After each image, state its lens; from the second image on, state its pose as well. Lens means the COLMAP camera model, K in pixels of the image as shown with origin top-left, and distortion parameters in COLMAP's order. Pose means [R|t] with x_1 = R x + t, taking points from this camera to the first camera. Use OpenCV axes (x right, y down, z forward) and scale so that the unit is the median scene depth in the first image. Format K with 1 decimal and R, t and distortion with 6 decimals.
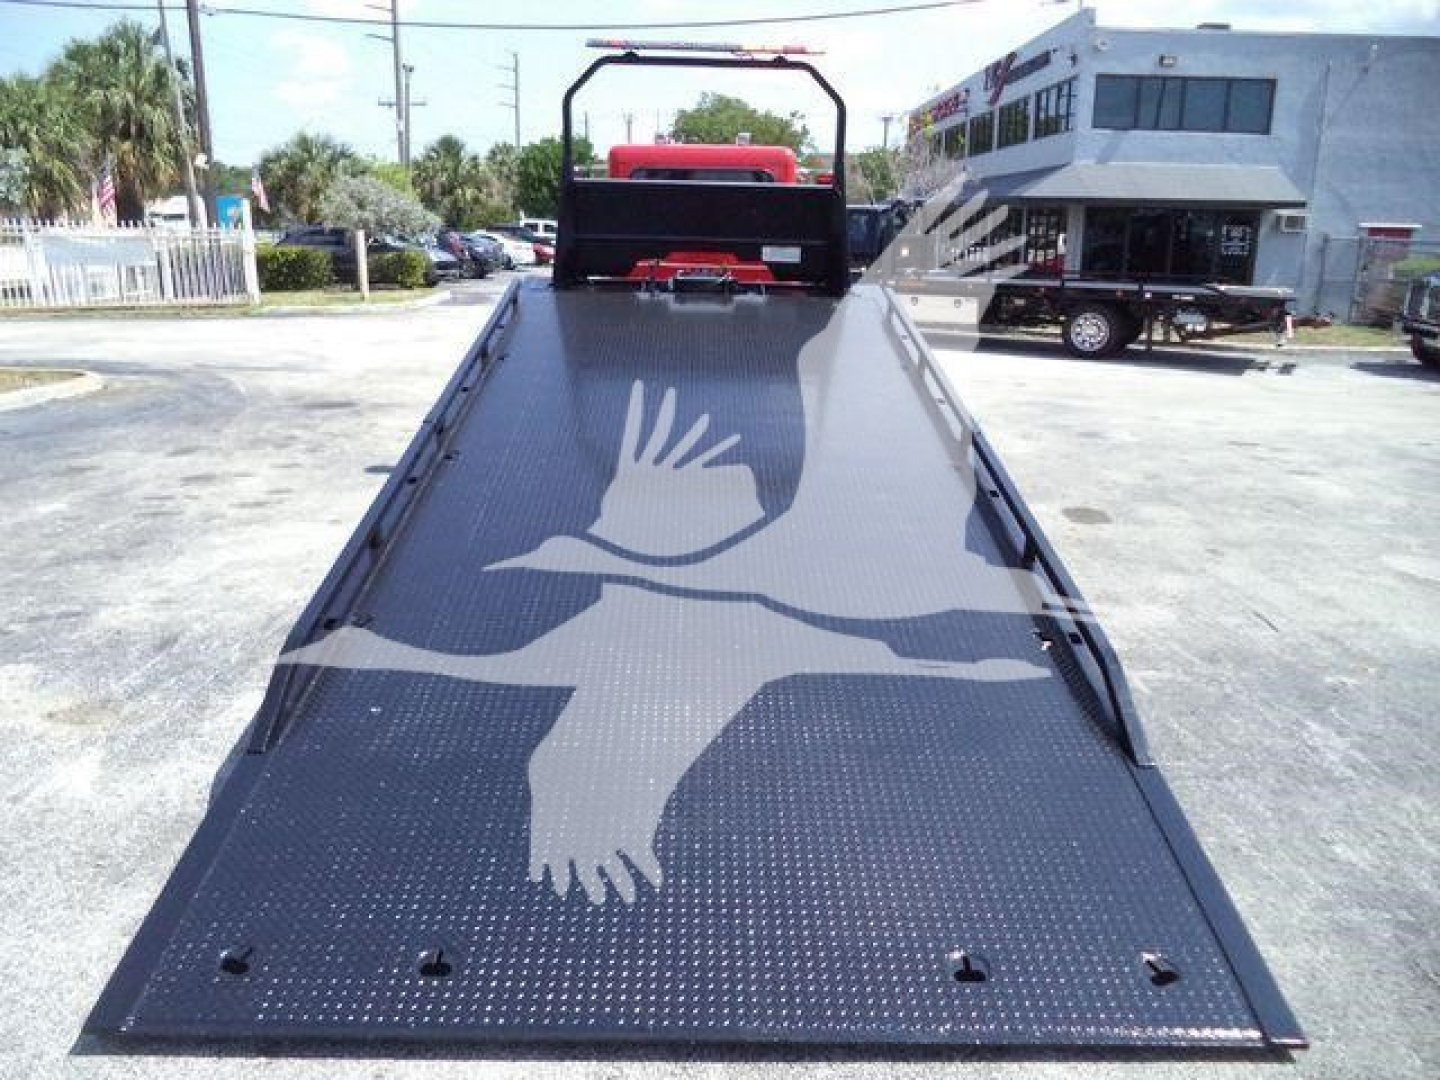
lens RADIAL K [[1175.9, 0, 712.7], [0, 1175.9, 563.2], [0, 0, 1]] dist [-0.038144, 0.011176]
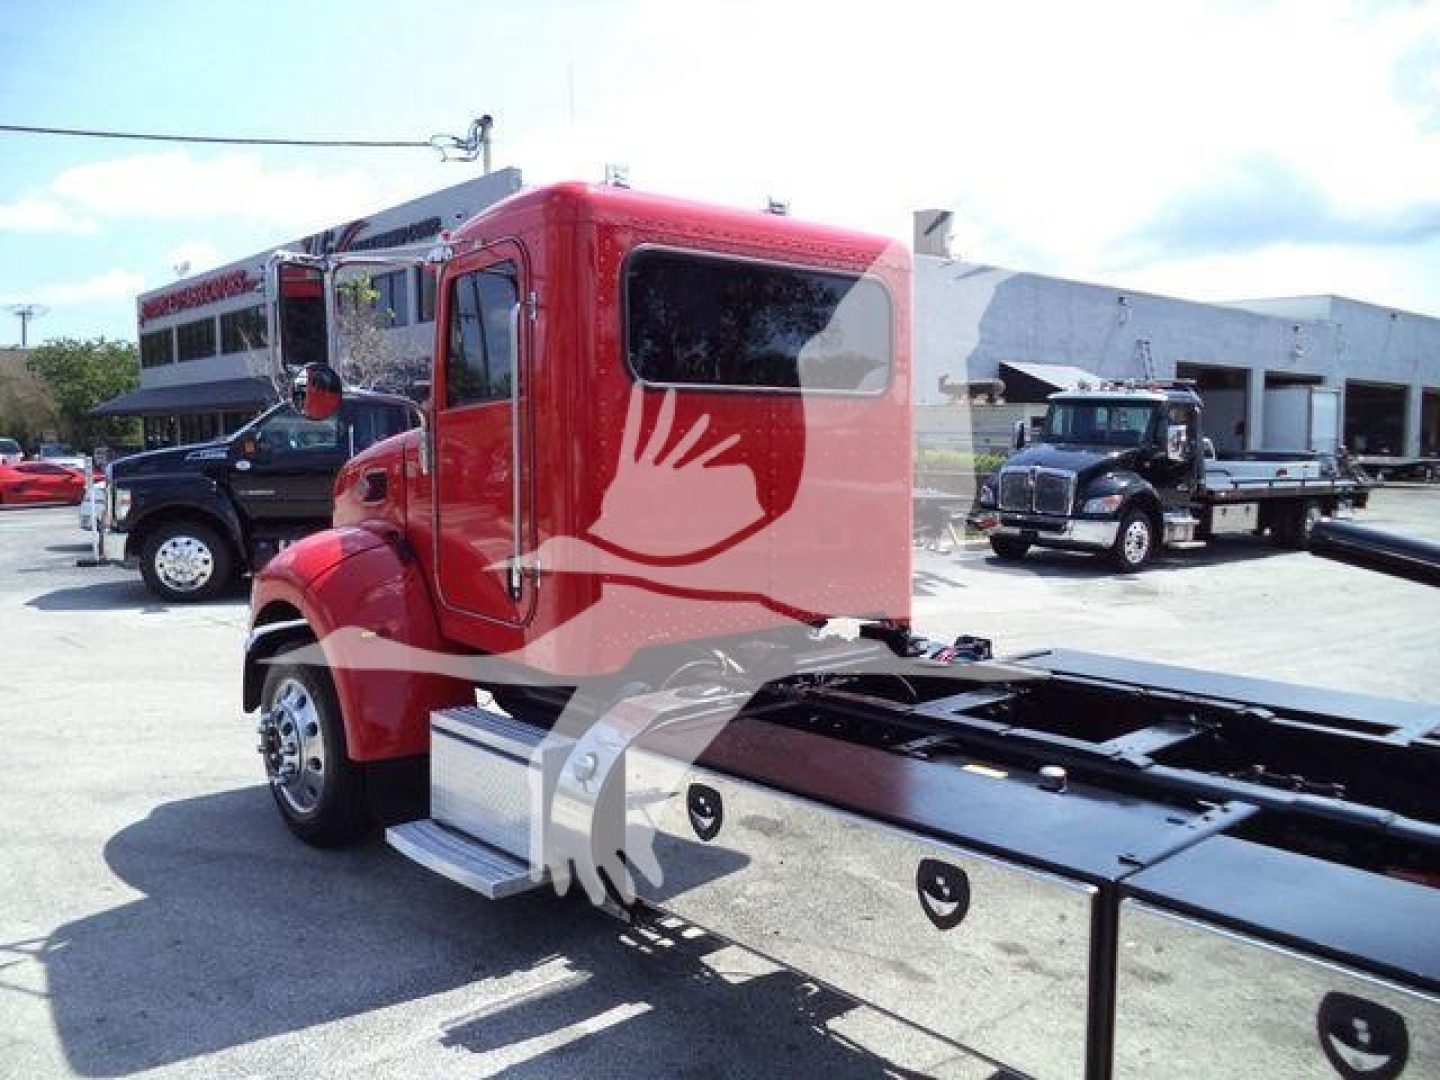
lens RADIAL K [[1175.9, 0, 730.7], [0, 1175.9, 544.4], [0, 0, 1]] dist [-0.038144, 0.011176]
pose [[0.755060, -0.078047, 0.650993, -0.124379], [0.194386, 0.974897, -0.108581, -0.092563], [-0.626177, 0.208529, 0.751278, 0.325501]]
